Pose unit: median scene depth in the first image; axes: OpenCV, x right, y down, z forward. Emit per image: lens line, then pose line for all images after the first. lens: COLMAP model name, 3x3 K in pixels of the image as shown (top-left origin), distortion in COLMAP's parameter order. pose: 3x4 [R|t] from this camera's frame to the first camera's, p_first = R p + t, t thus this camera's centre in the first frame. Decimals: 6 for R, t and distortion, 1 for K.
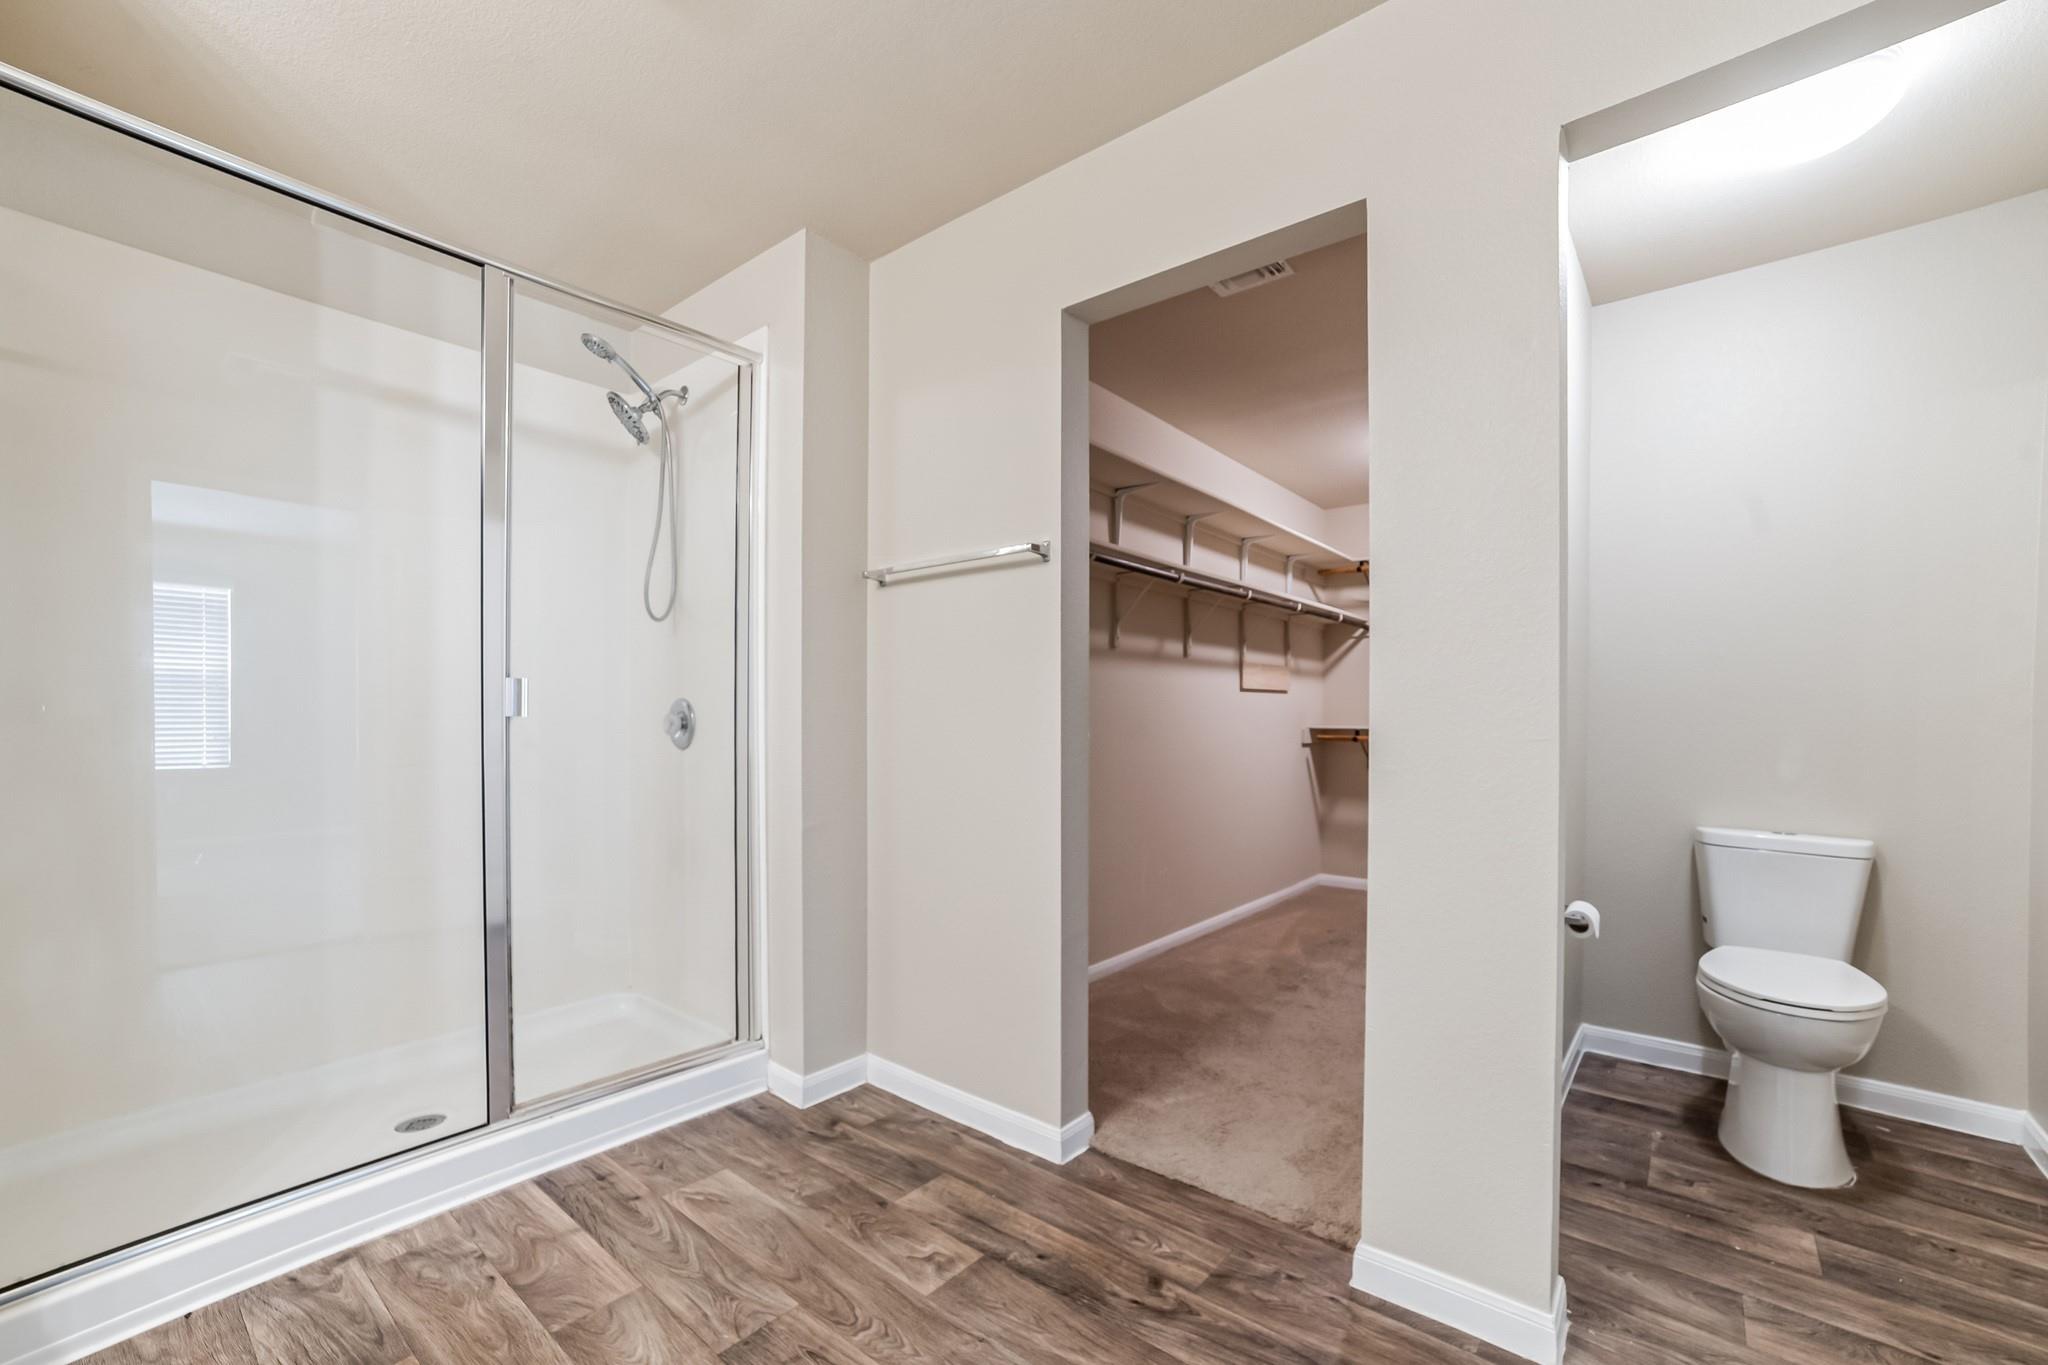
lens RADIAL K [[854.1, 0, 1025.3], [0, 854.1, 718.4], [0, 0, 1]] dist [-0.049872, 0.029240]
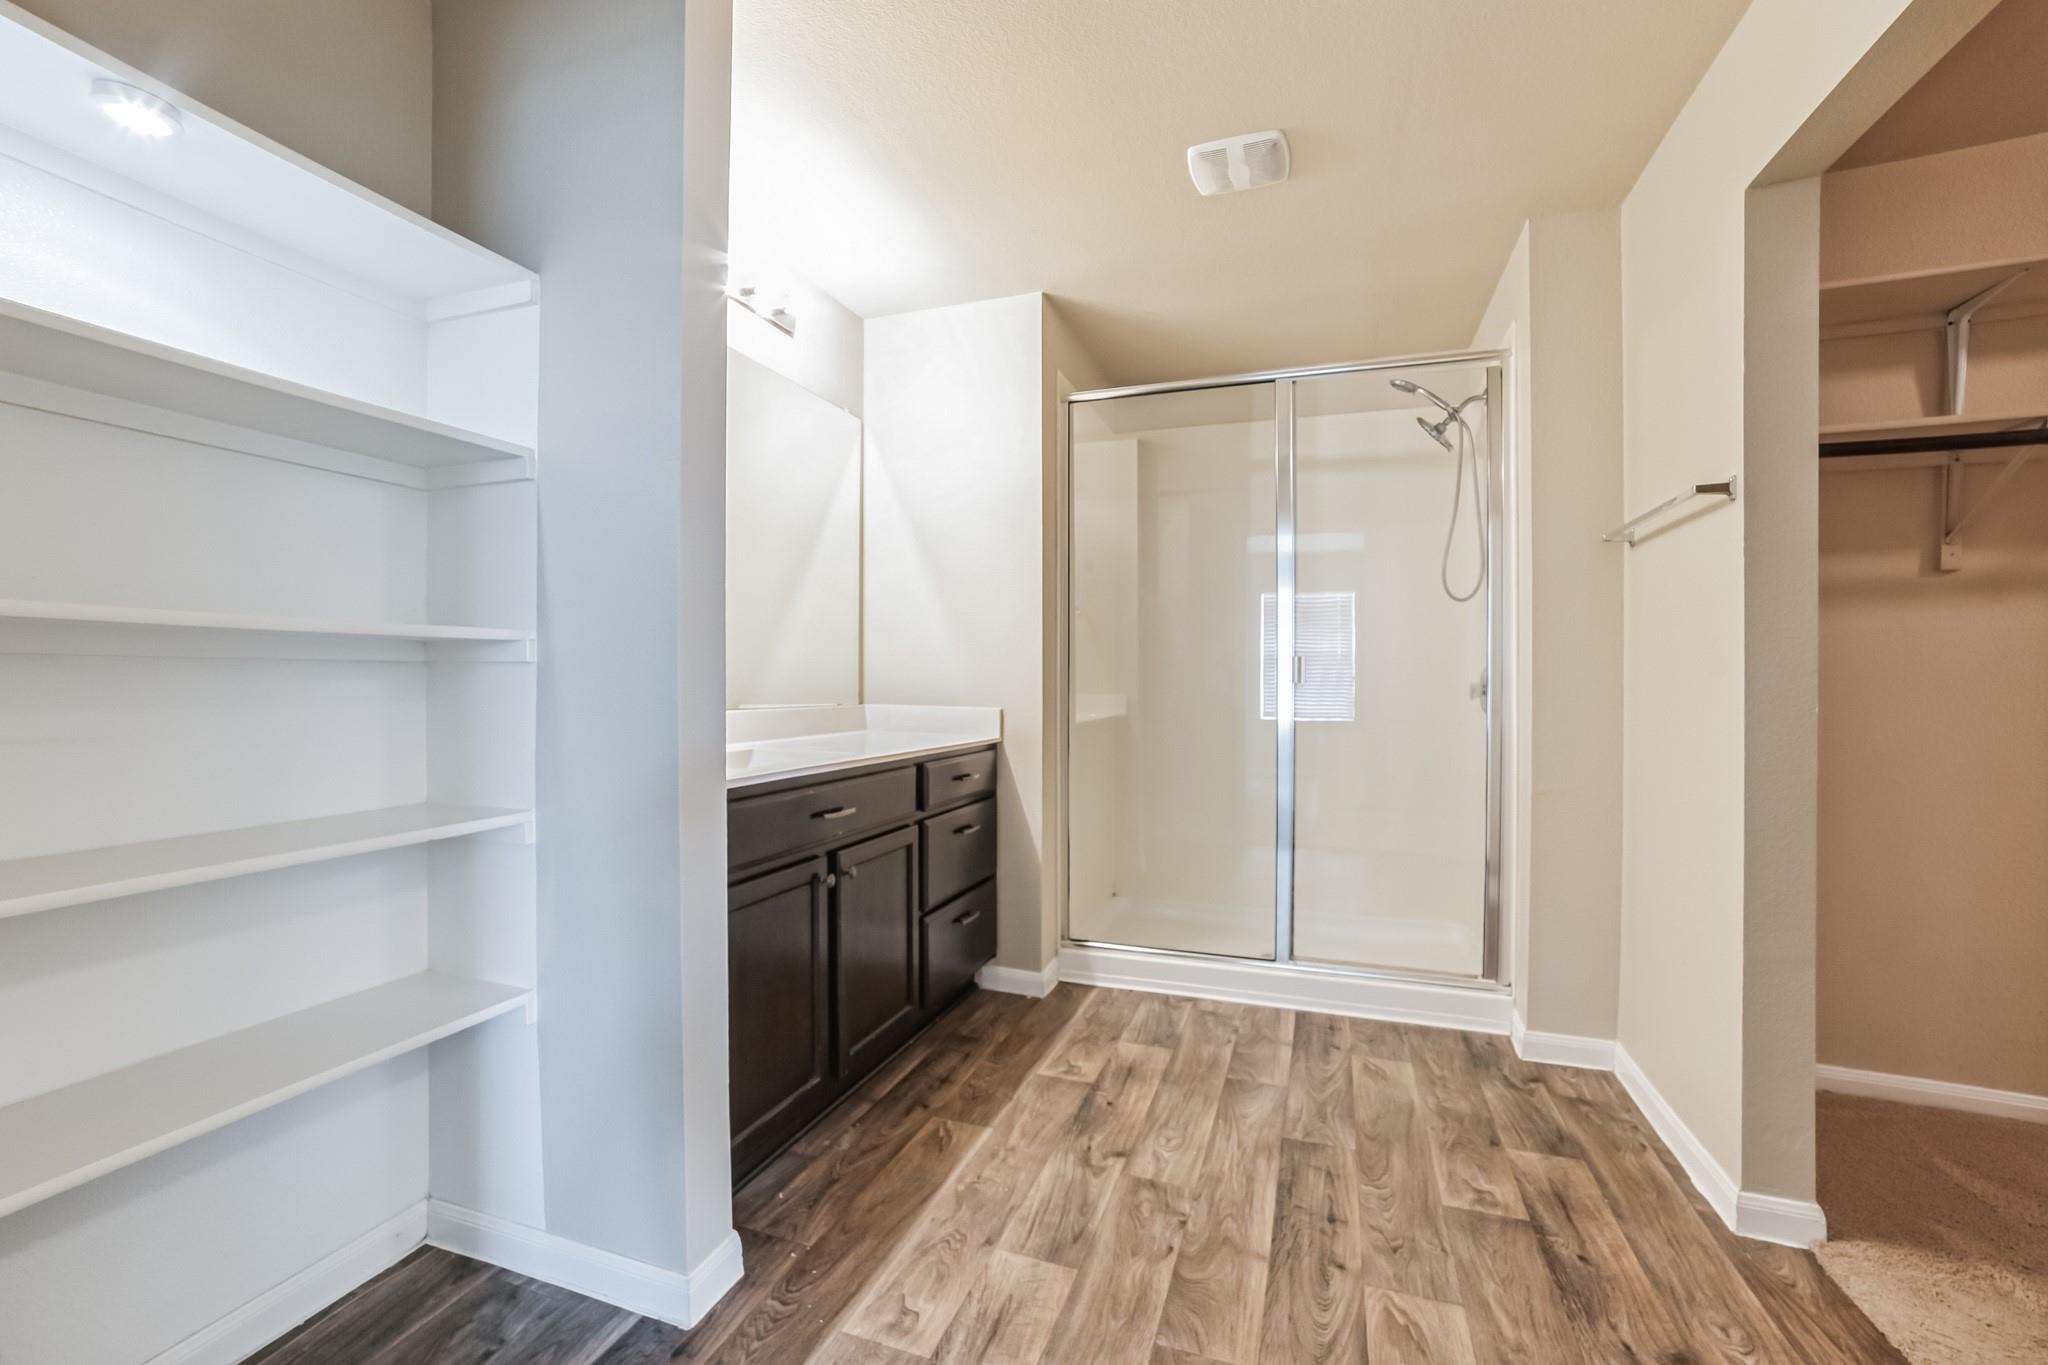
lens RADIAL K [[850.3, 0, 1024.0], [0, 850.3, 682.5], [0, 0, 1]] dist [-0.049345, 0.029304]
pose [[0.334175, -0.002696, -0.942507, 0.576449], [-0.001200, 0.999994, -0.003286, -0.002050], [0.942510, 0.002229, 0.334170, 0.078959]]
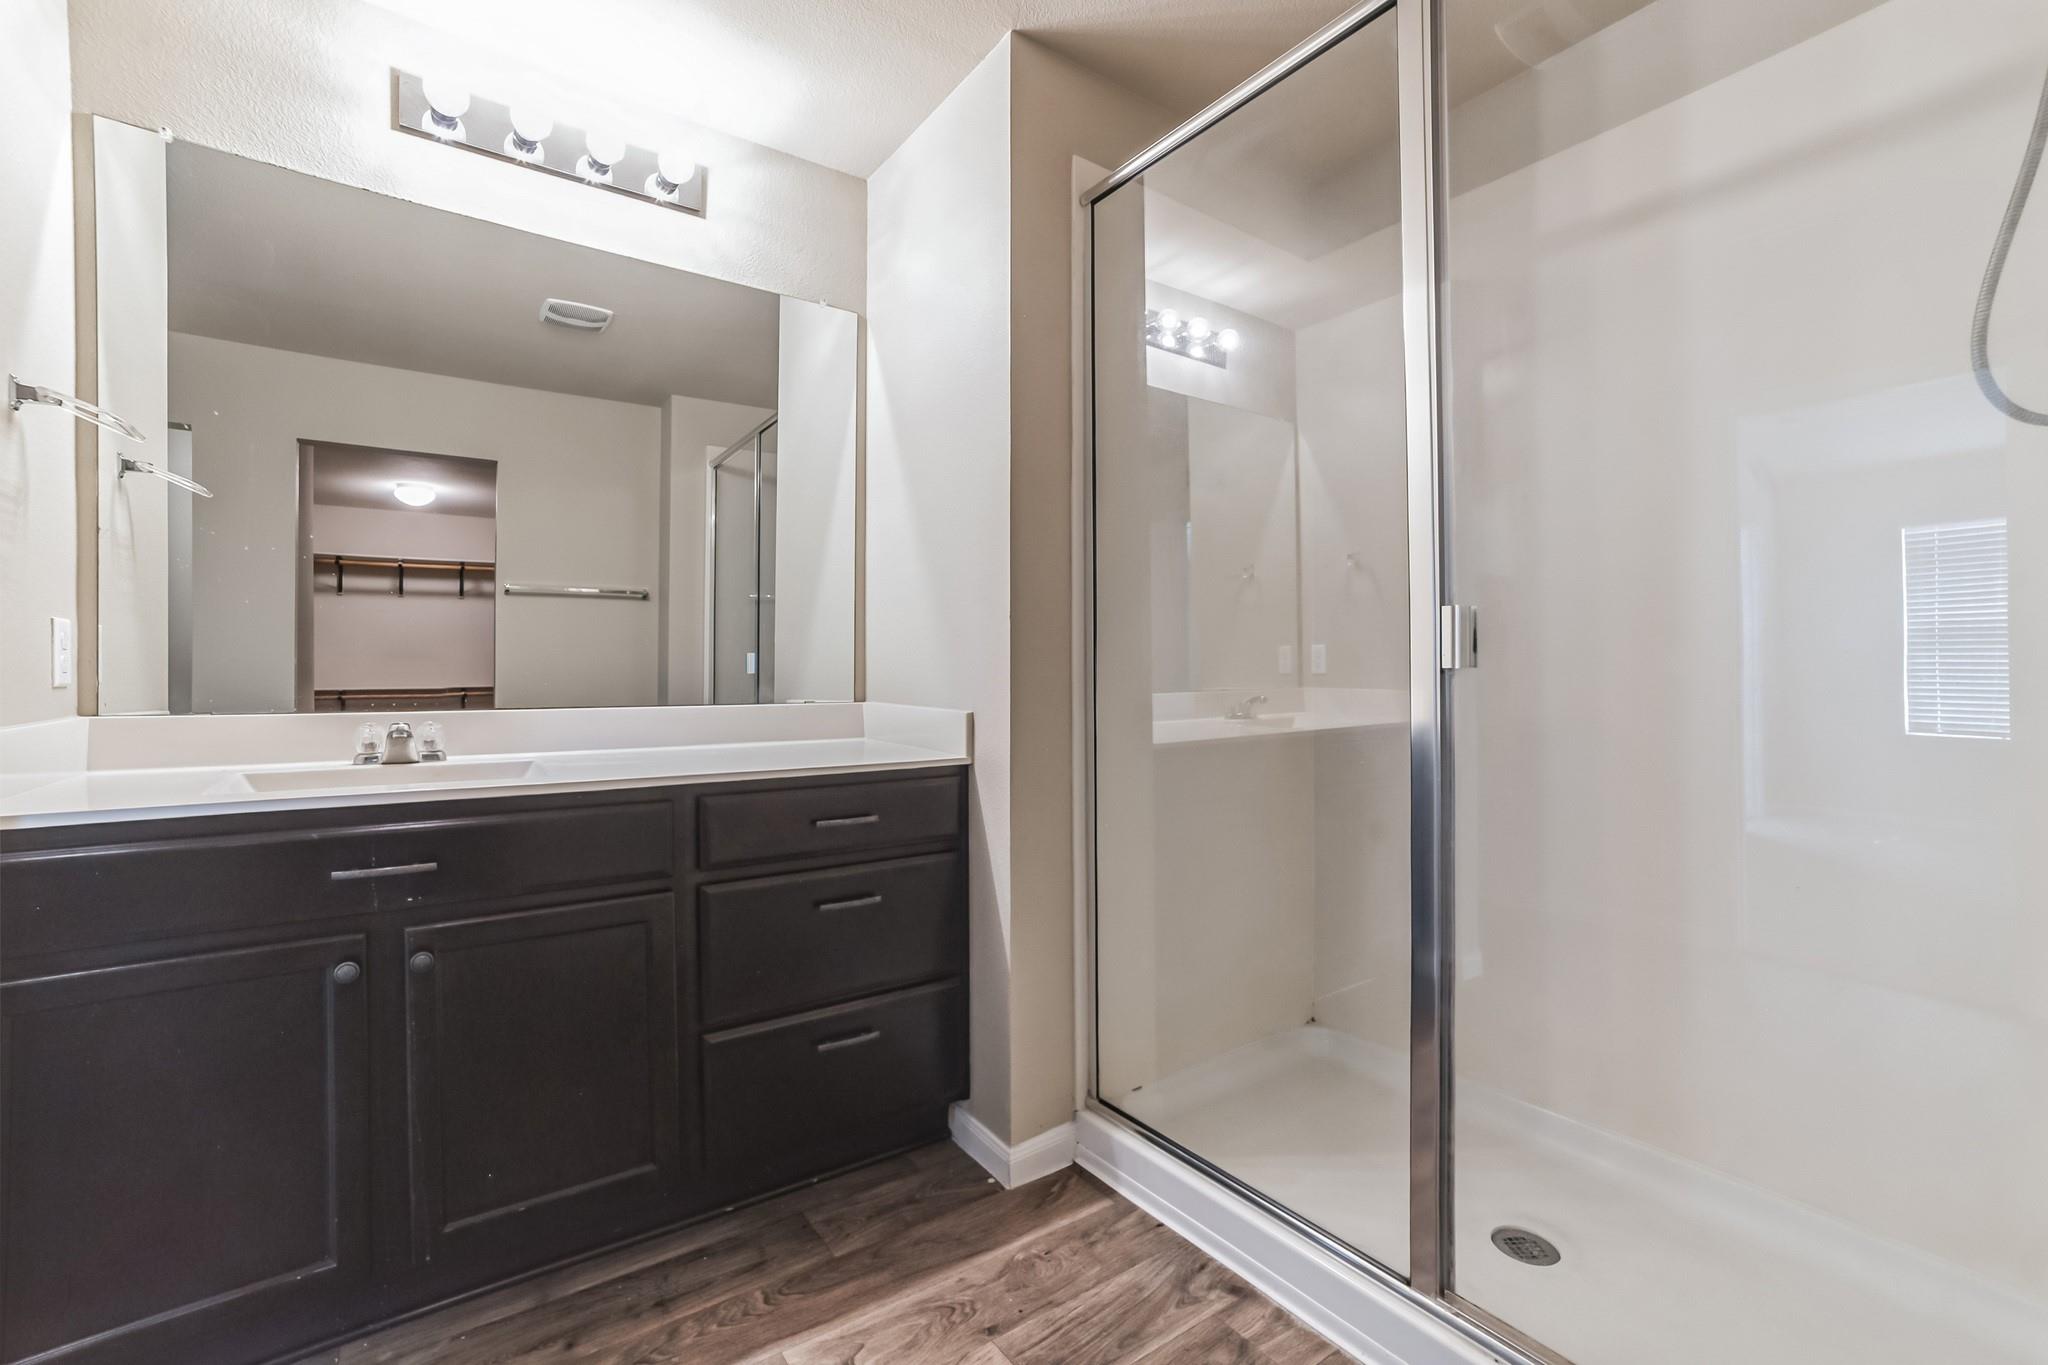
lens RADIAL K [[869.2, 0, 1024.0], [0, 869.2, 682.5], [0, 0, 1]] dist [-0.052442, 0.017909]
pose [[-0.271235, 0.004630, -0.962502, 0.080442], [0.001318, 0.999989, 0.004439, 0.002136], [0.962512, -0.000065, -0.271238, 0.835434]]
